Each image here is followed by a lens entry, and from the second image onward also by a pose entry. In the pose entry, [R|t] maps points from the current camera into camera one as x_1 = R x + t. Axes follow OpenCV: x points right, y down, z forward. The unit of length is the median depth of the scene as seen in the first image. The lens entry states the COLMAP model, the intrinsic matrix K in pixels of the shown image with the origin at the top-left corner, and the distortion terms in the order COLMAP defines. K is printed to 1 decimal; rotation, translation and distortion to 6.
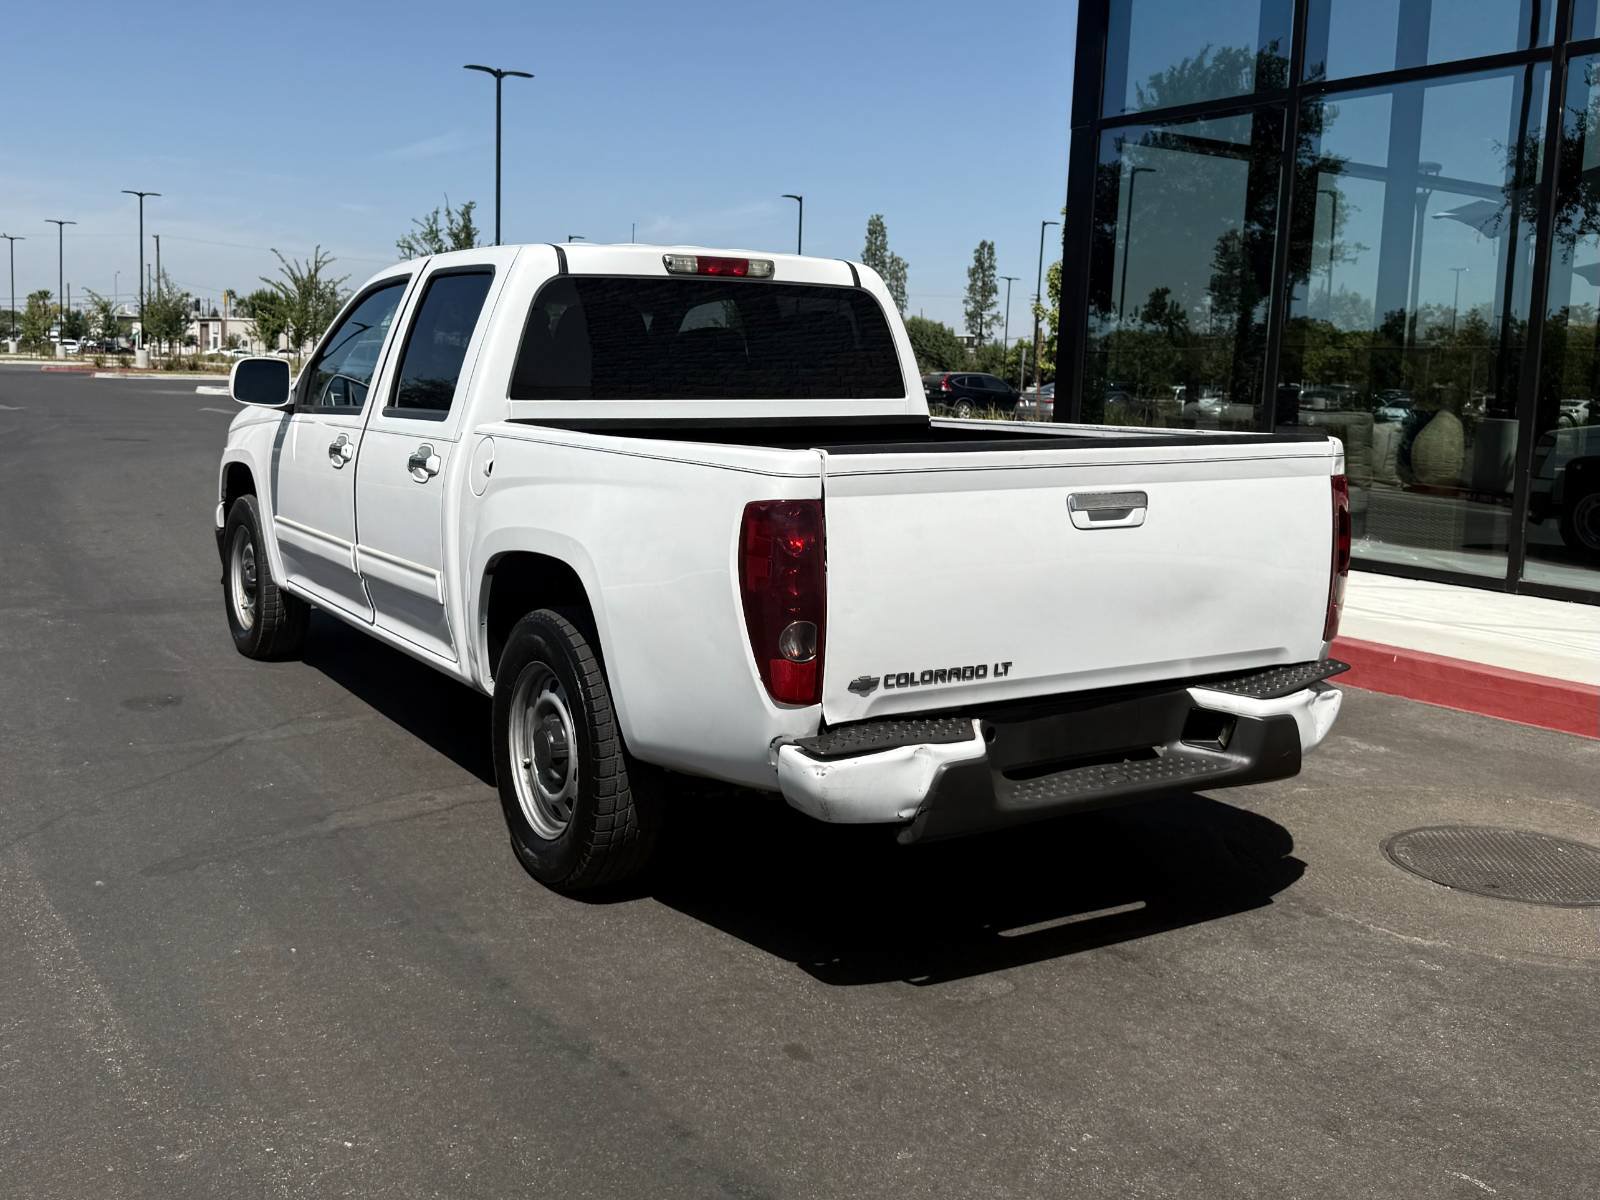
lens RADIAL K [[1588.6, 0, 715.4], [0, 1588.6, 470.7], [0, 0, 1]] dist [0.111441, -0.190383]
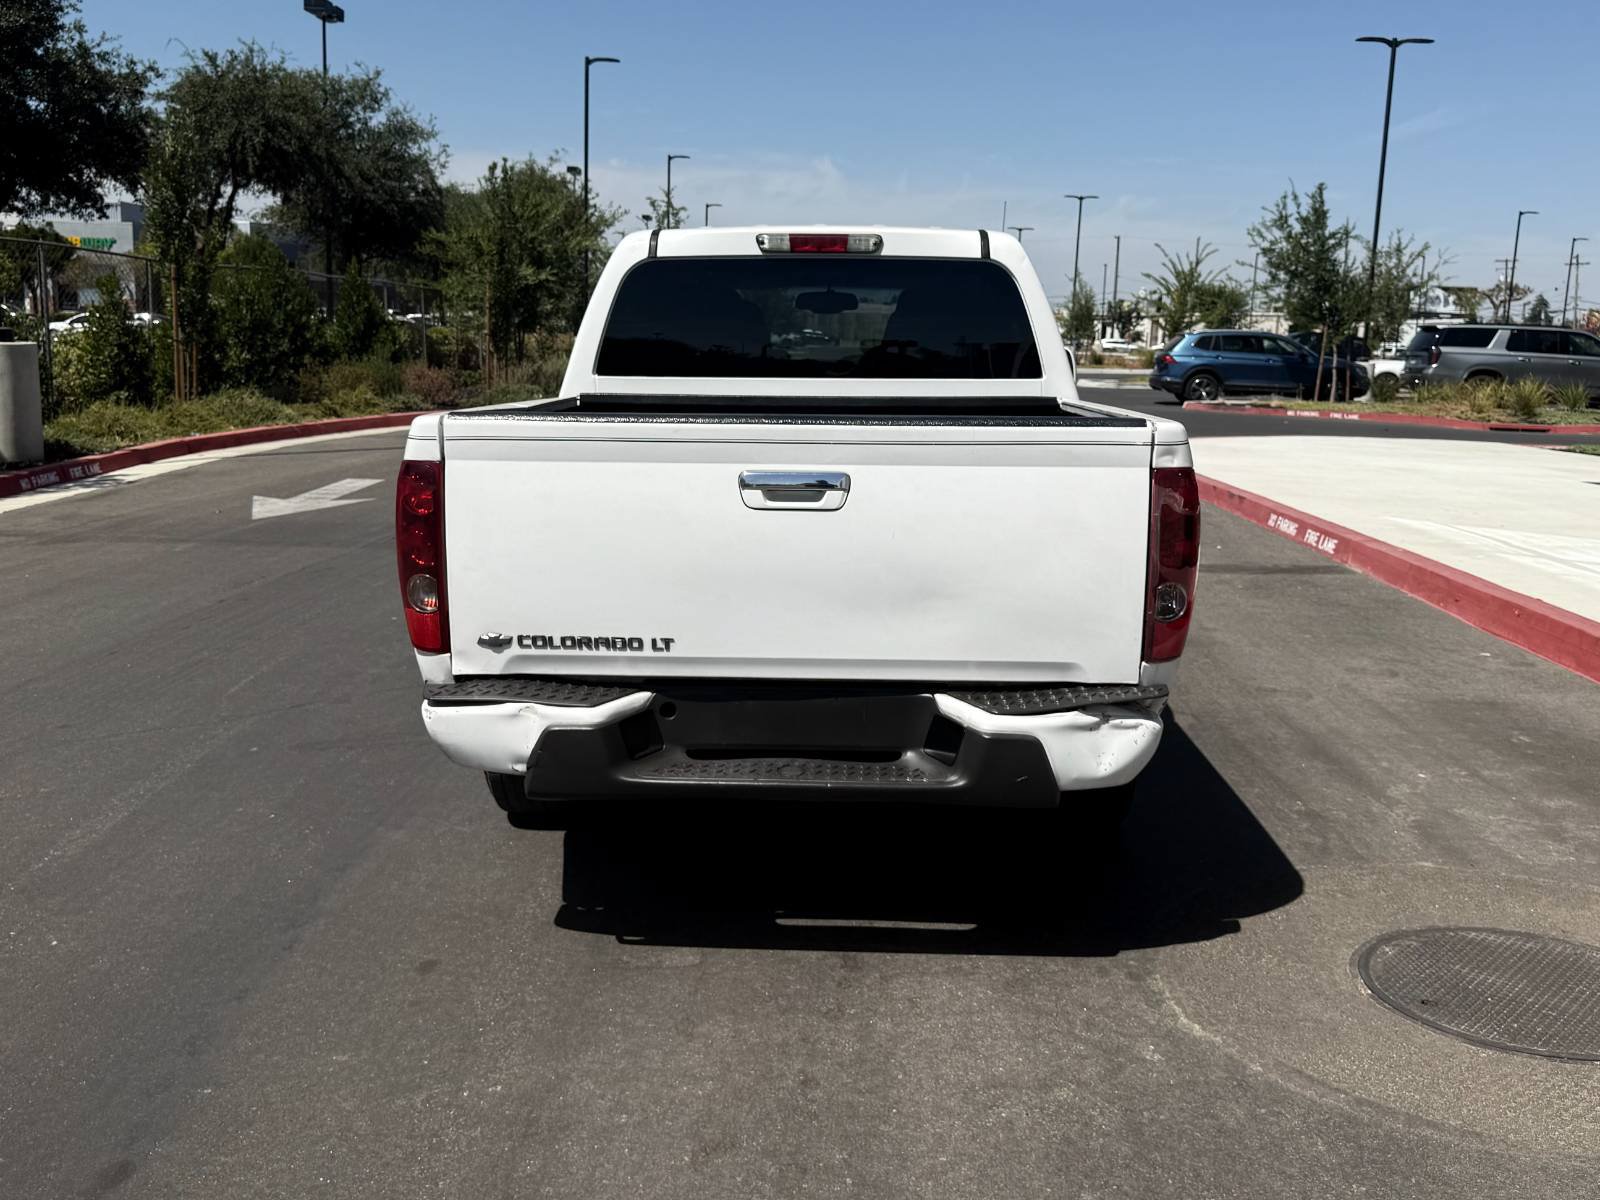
lens RADIAL K [[1521.3, 0, 712.5], [0, 1521.3, 563.6], [0, 0, 1]] dist [0.117328, -0.204708]
pose [[0.829303, 0.073329, -0.553967, 0.683184], [-0.036708, 0.996360, 0.076936, 0.000295], [0.557592, -0.043468, 0.828976, 0.221817]]
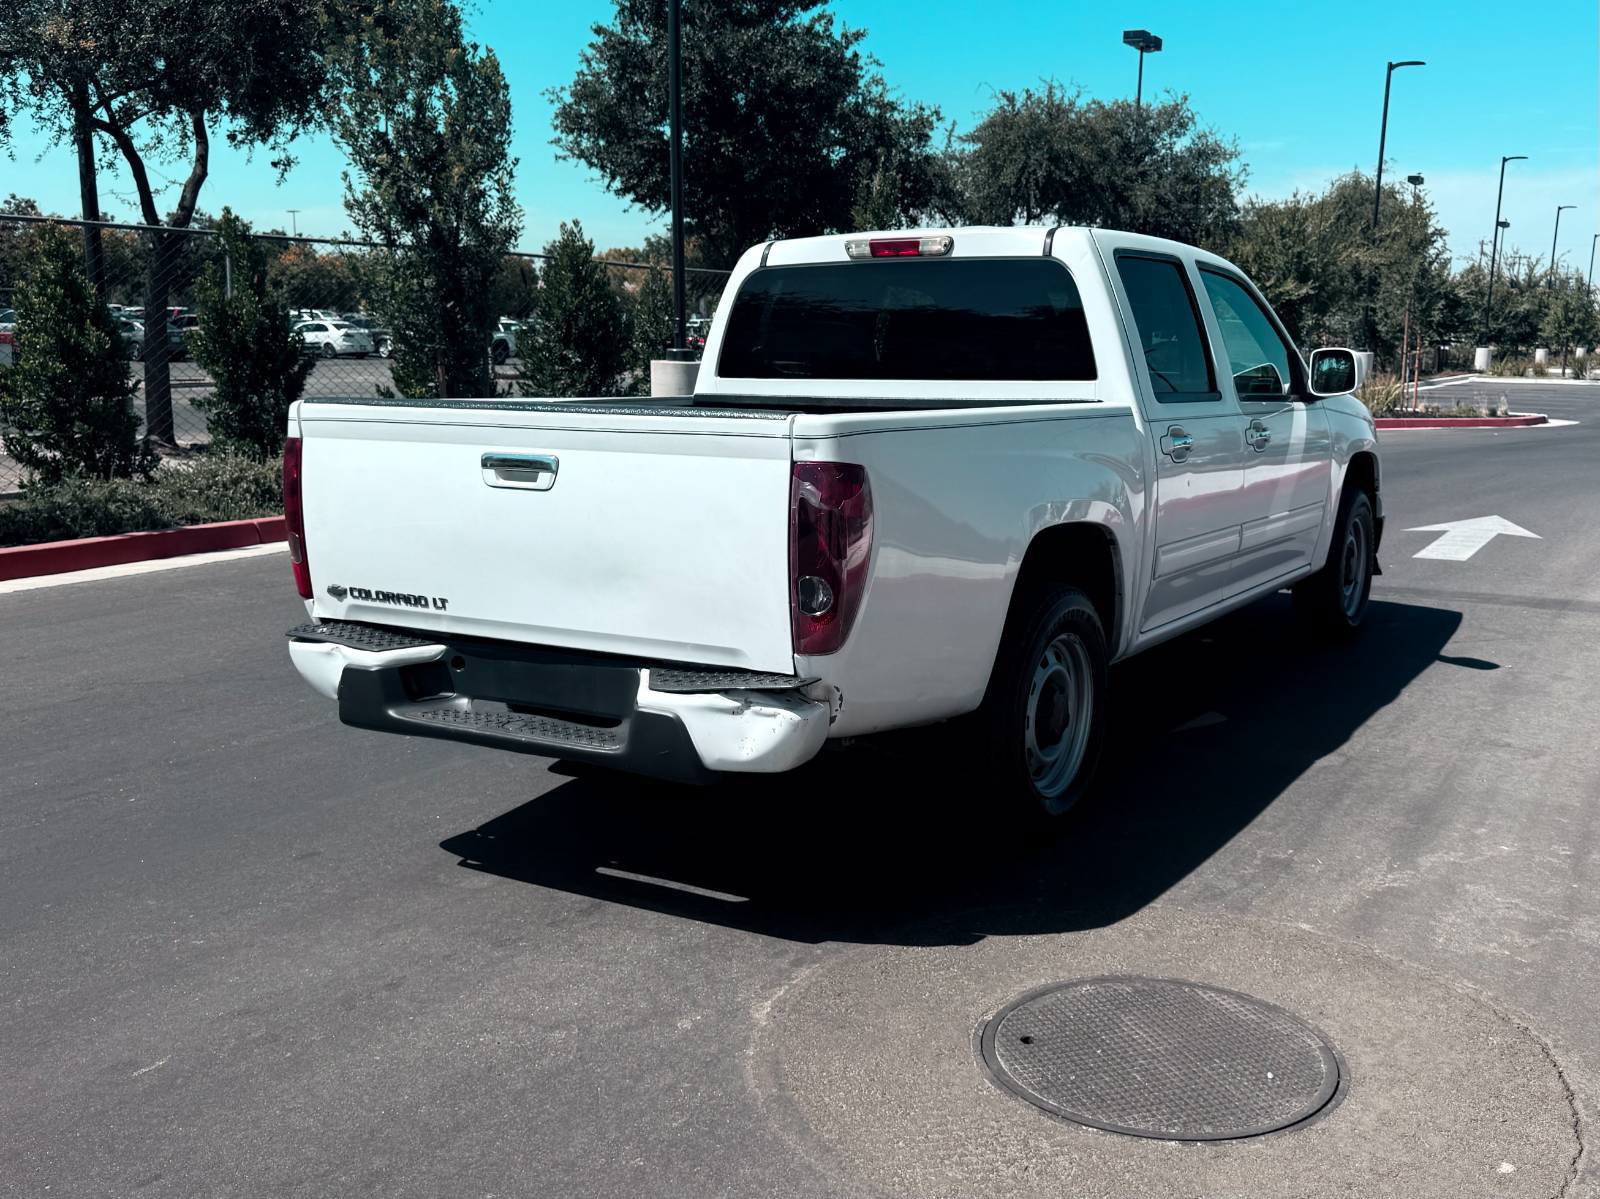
lens RADIAL K [[1469.0, 0, 800.0], [0, 1469.0, 599.5], [0, 0, 1]] dist [0.046595, -0.012525]
pose [[0.488498, 0.132369, -0.862467, 1.134219], [-0.062409, 0.991195, 0.116777, -0.015514], [0.870331, -0.003220, 0.492457, 0.665983]]
